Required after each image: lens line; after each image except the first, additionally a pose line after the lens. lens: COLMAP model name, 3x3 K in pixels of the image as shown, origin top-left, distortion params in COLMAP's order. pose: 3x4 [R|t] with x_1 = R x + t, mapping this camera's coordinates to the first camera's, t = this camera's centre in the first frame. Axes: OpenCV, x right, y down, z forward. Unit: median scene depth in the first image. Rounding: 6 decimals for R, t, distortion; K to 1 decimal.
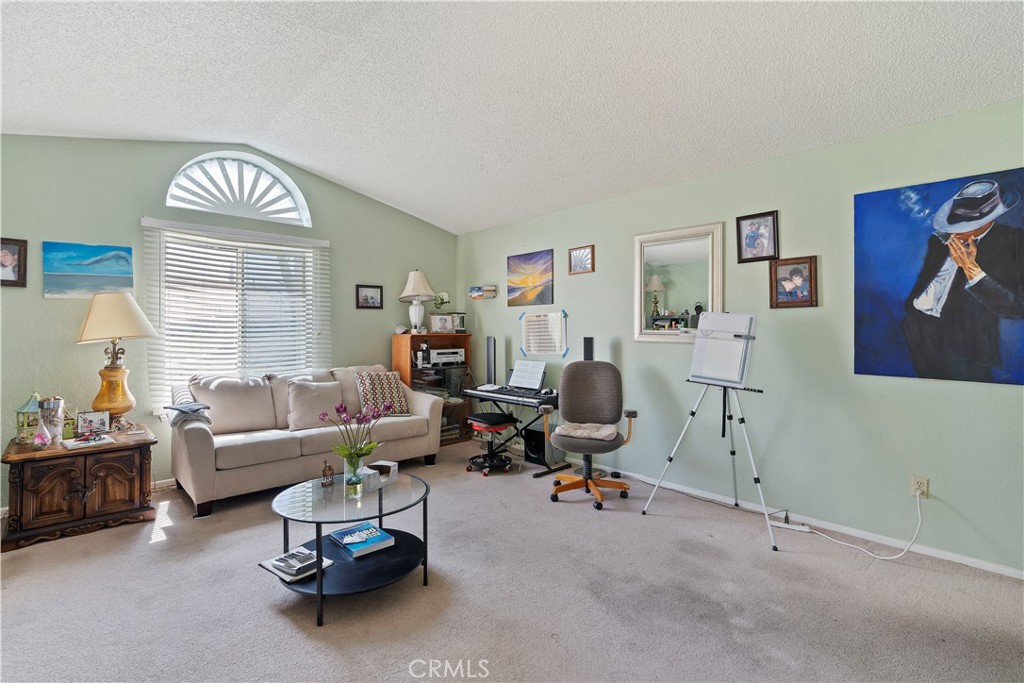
lens RADIAL K [[477.8, 0, 516.7], [0, 477.8, 335.5], [0, 0, 1]] dist [-0.010115, 0.000185]
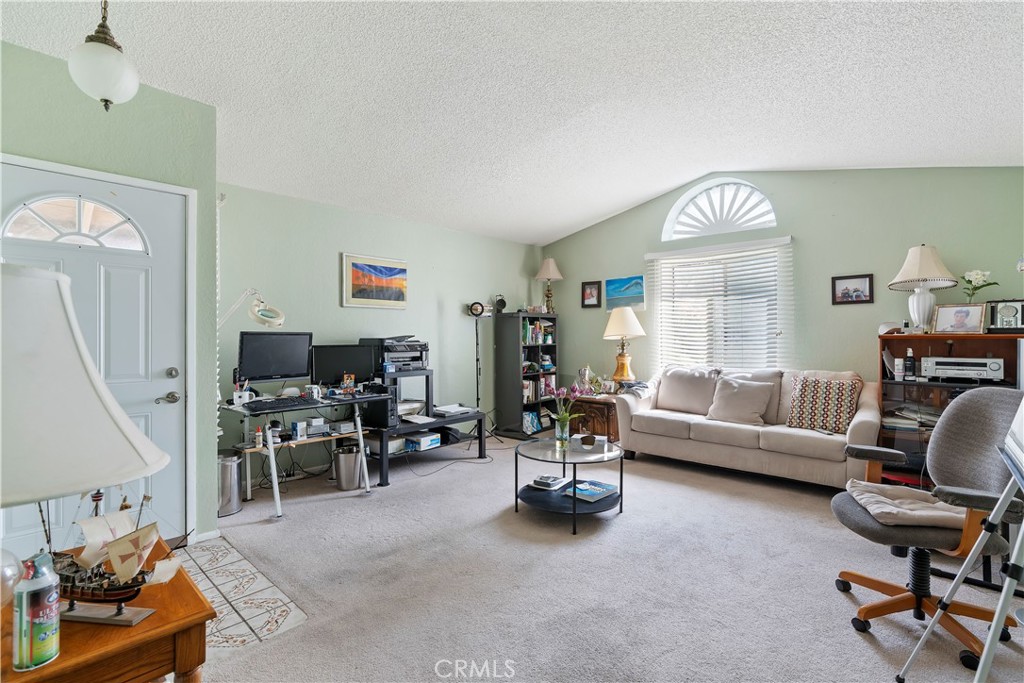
lens RADIAL K [[487.5, 0, 512.0], [0, 487.5, 341.5], [0, 0, 1]] dist [0.000887, 0.000091]
pose [[0.057193, 0.015676, -0.998240, 0.698385], [-0.009061, 0.999844, 0.015182, 0.002256], [0.998322, 0.008177, 0.057326, 0.501120]]
